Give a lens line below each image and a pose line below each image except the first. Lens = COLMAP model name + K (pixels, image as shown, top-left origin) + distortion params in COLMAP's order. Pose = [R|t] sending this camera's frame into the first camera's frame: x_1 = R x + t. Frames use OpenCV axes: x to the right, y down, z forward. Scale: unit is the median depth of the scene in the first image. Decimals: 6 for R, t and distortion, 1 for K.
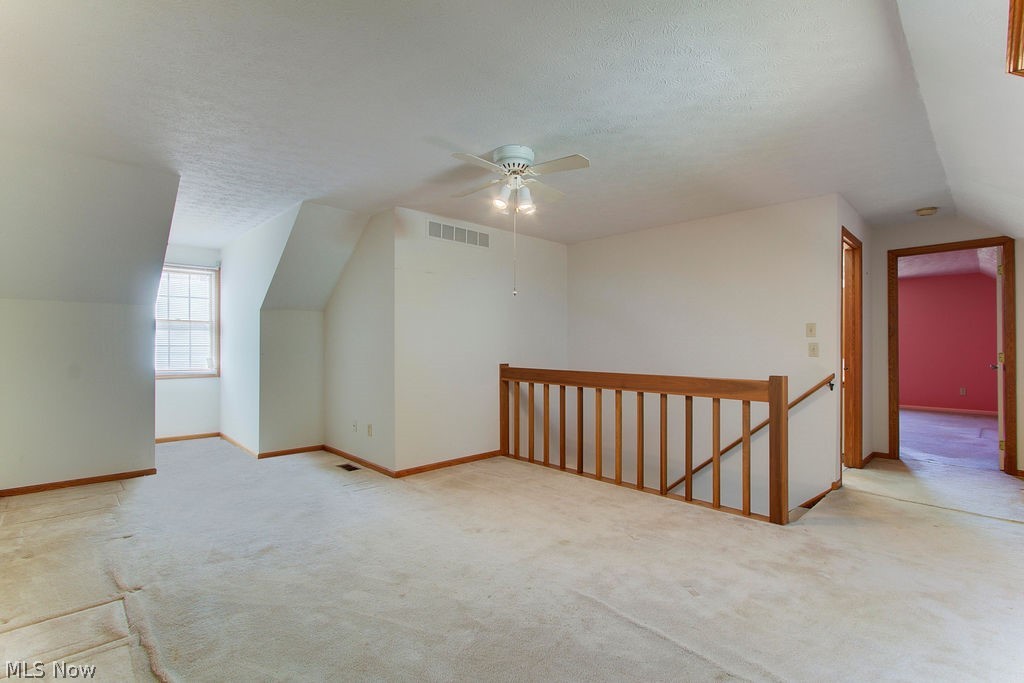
lens RADIAL K [[479.0, 0, 513.4], [0, 479.0, 343.3], [0, 0, 1]] dist [-0.018947, 0.004019]
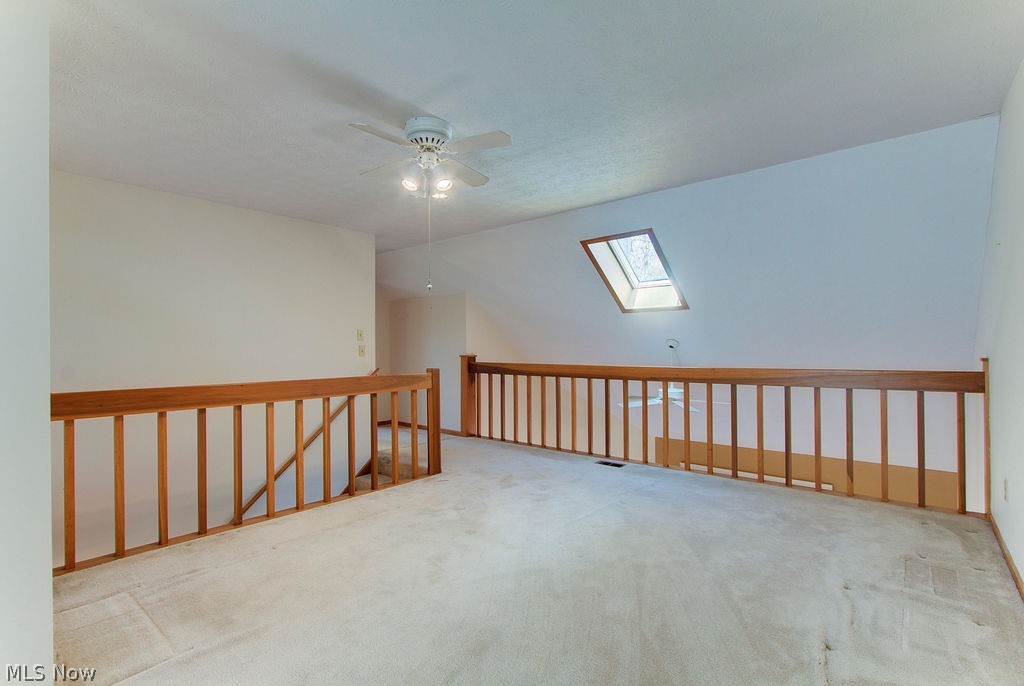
lens RADIAL K [[479.0, 0, 512.4], [0, 479.0, 343.1], [0, 0, 1]] dist [-0.018947, 0.004019]
pose [[-0.119785, 0.008738, 0.992761, -0.664271], [0.001199, 0.999962, -0.008656, 0.004803], [-0.992799, 0.000154, -0.119791, 0.715181]]
